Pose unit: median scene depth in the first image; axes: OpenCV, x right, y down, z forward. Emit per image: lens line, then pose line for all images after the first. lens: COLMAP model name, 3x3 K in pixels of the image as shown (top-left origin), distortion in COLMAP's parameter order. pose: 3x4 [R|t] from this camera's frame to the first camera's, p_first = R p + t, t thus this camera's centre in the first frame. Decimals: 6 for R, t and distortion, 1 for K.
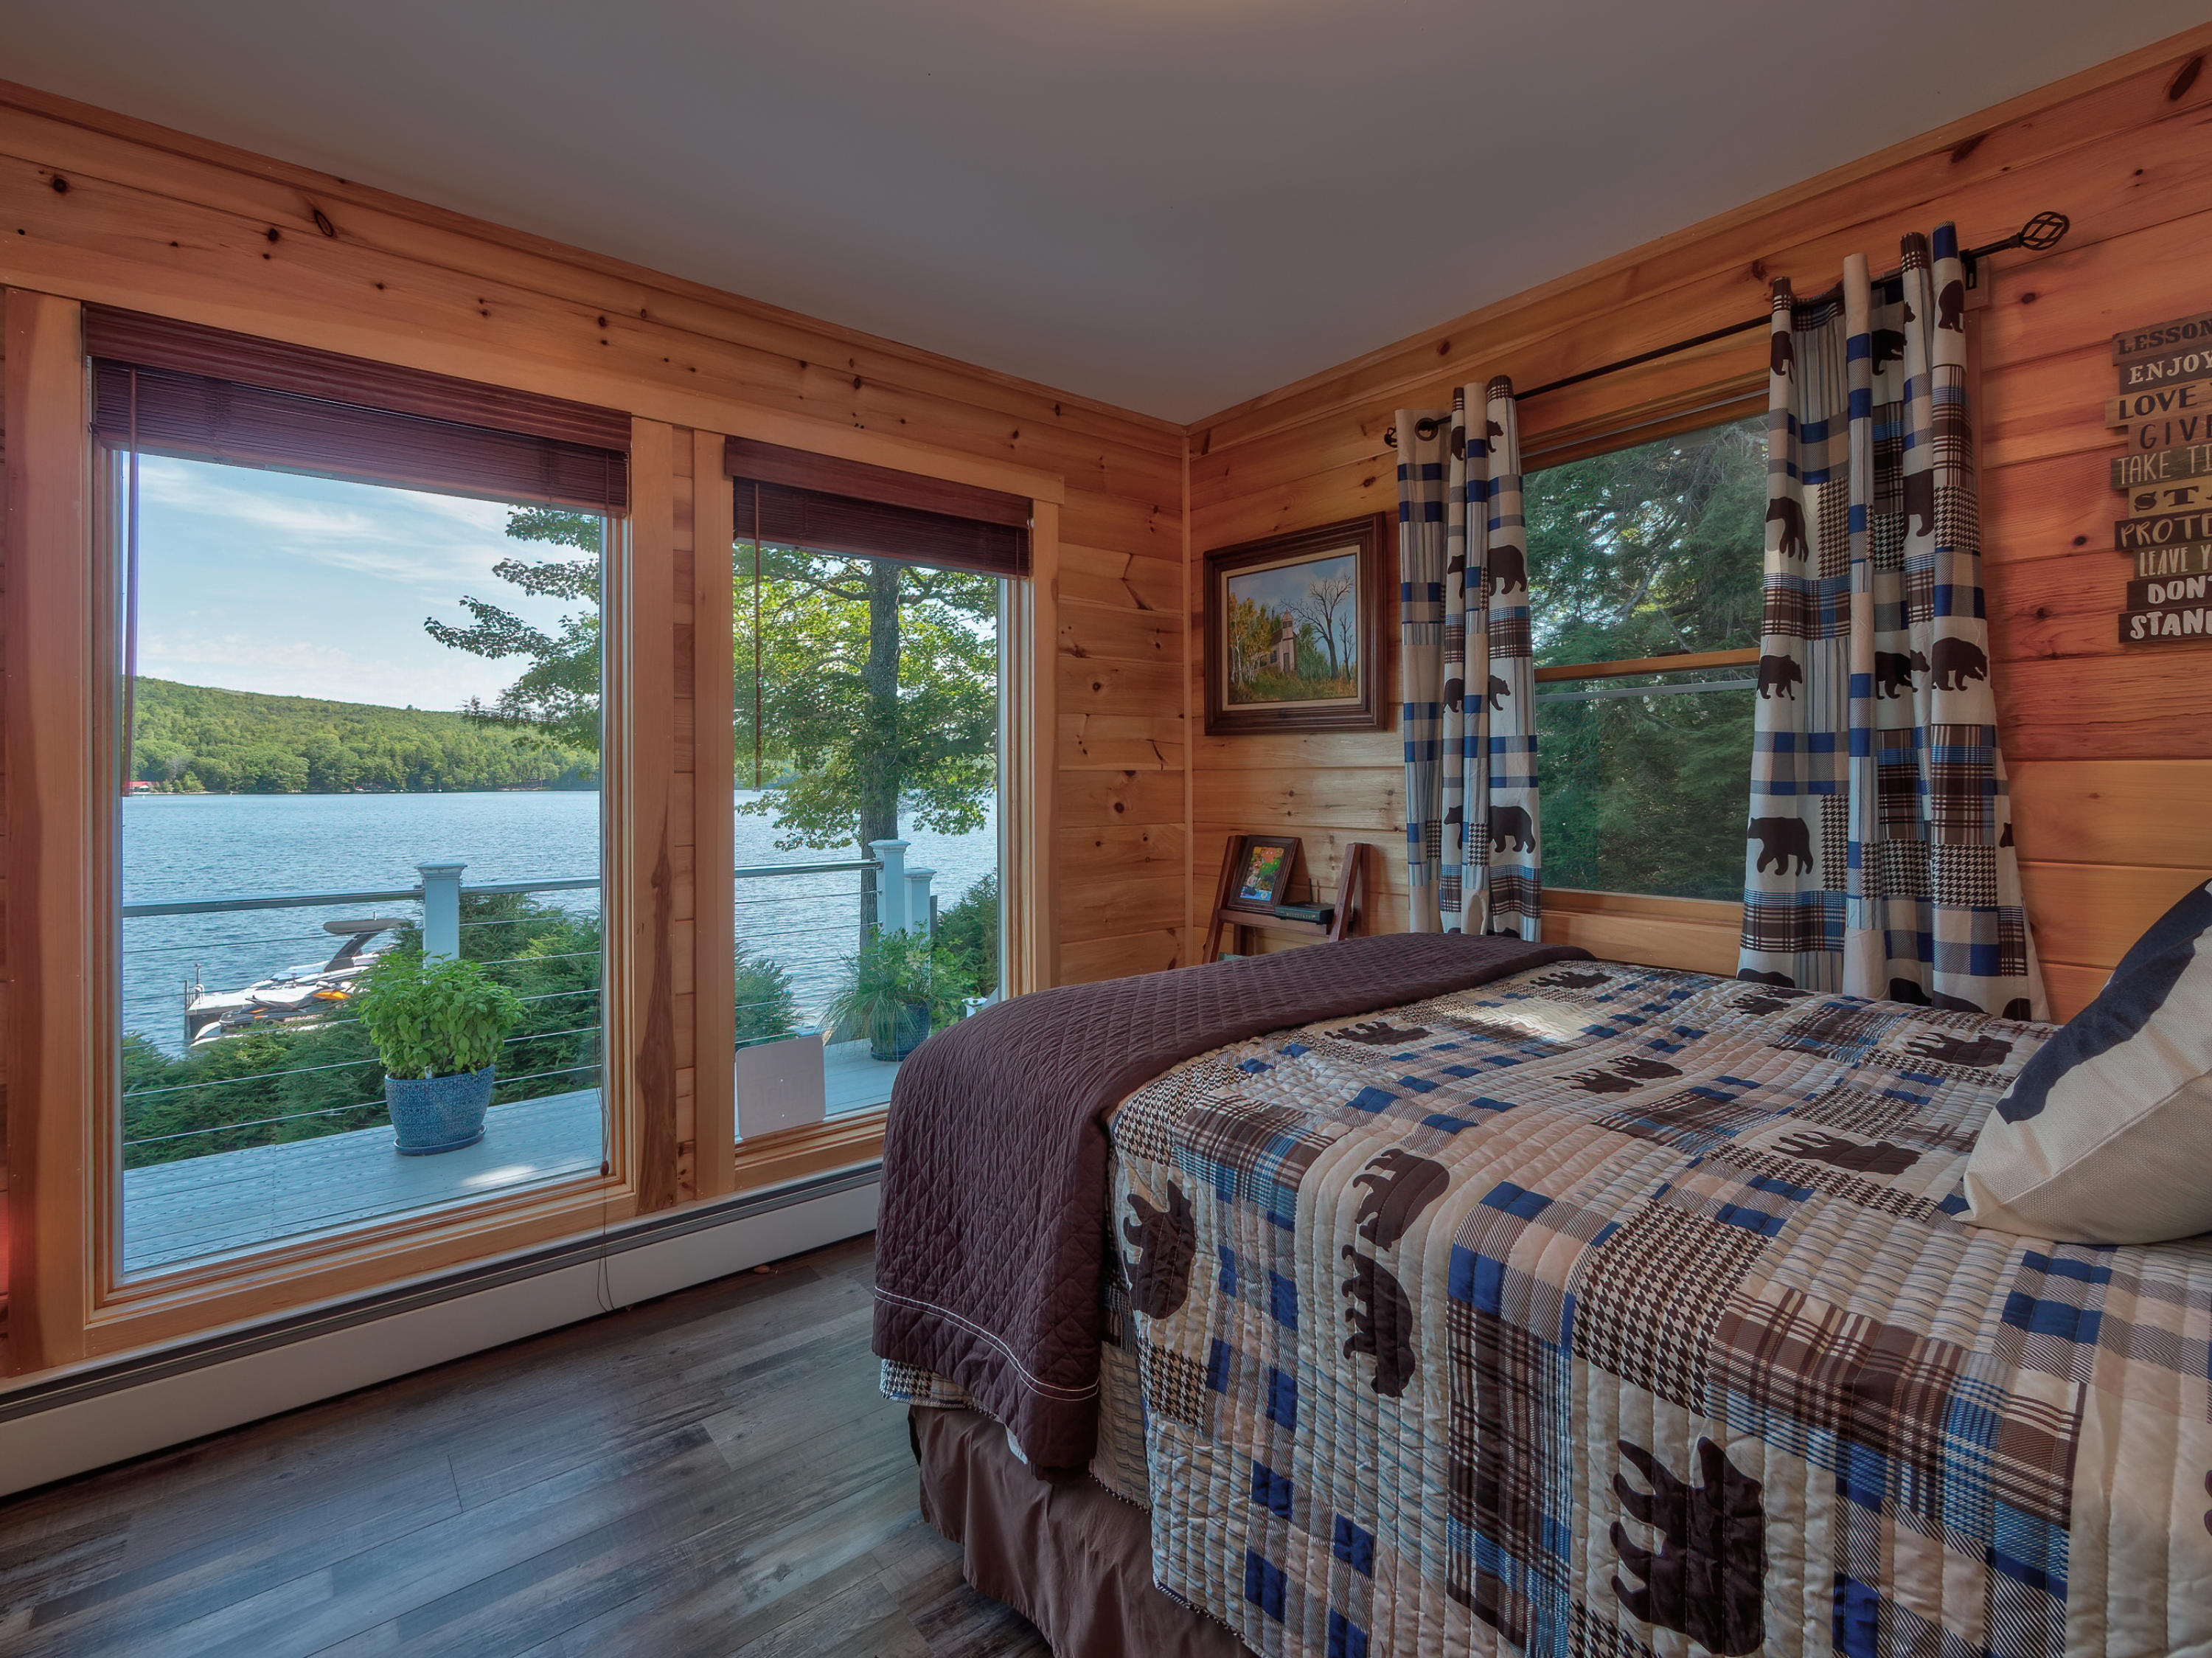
lens RADIAL K [[1013.0, 0, 1104.2], [0, 1013.0, 780.0], [0, 0, 1]] dist [-0.001013, -0.000027]
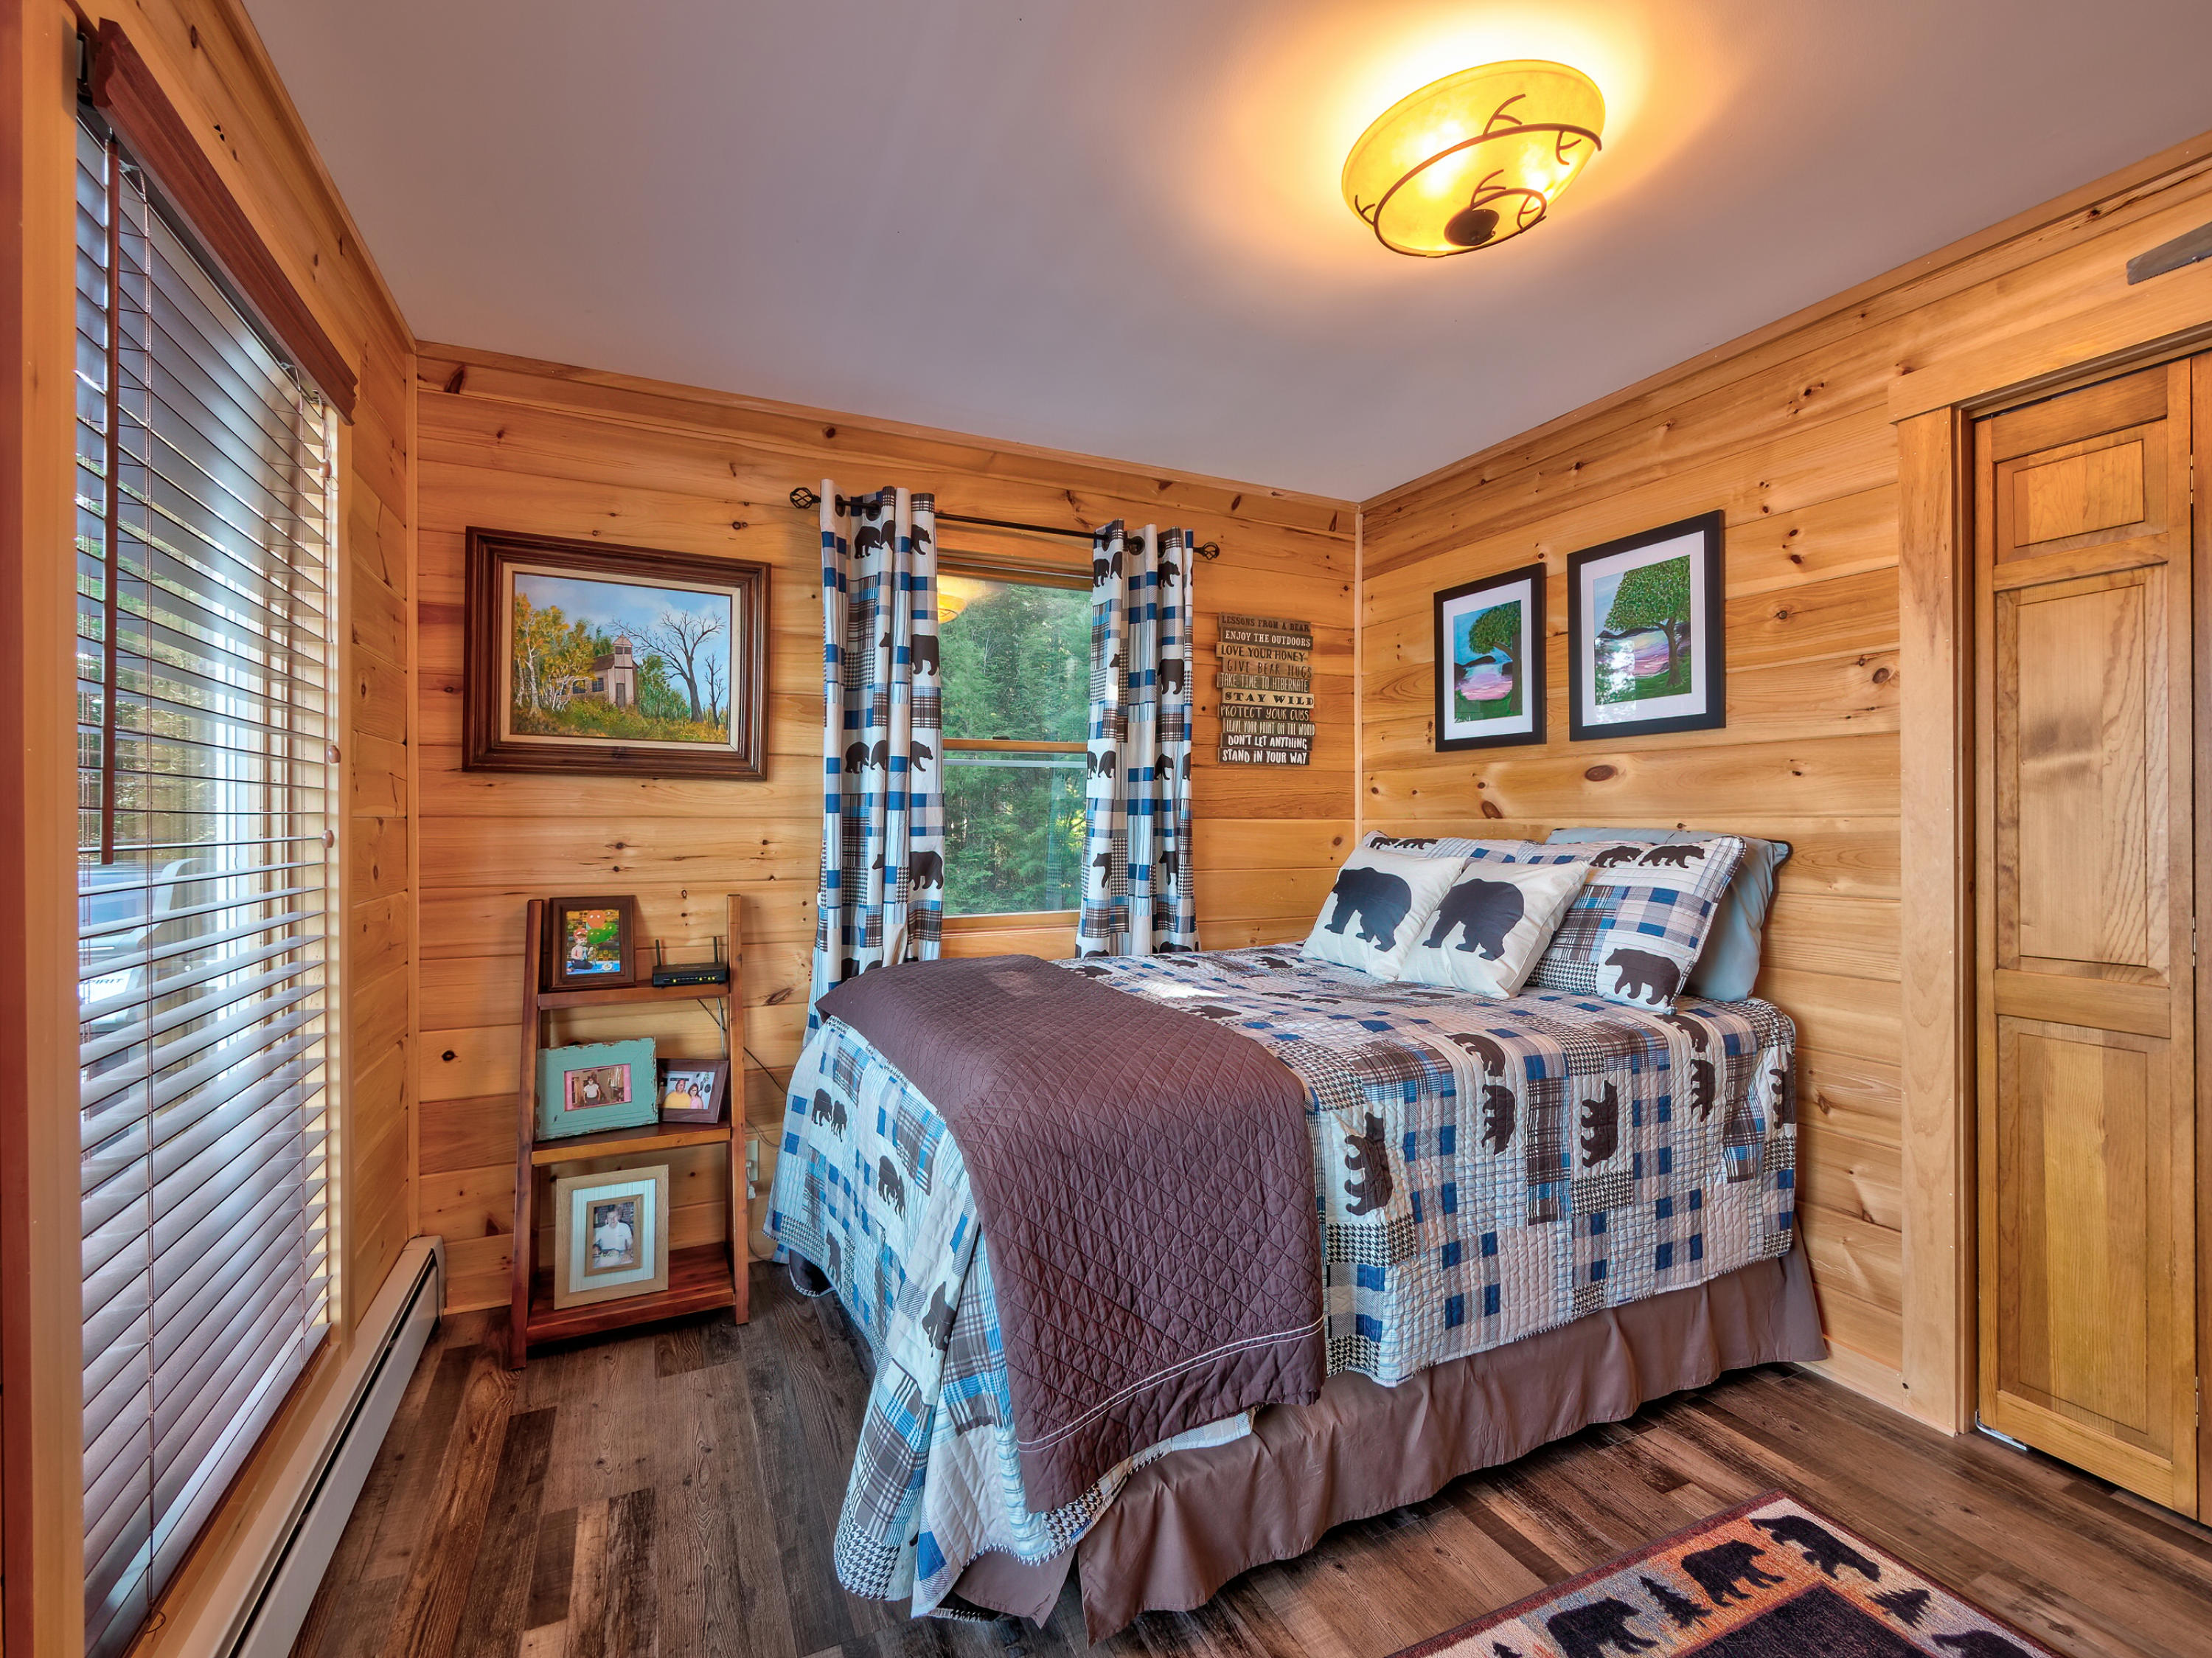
lens RADIAL K [[972.4, 0, 1106.0], [0, 972.4, 829.0], [0, 0, 1]] dist [-0.010798, 0.000038]
pose [[0.244283, -0.003084, 0.969699, -0.651400], [0.001560, 0.999995, 0.002787, -0.003358], [-0.969703, 0.000832, 0.244287, 0.495344]]
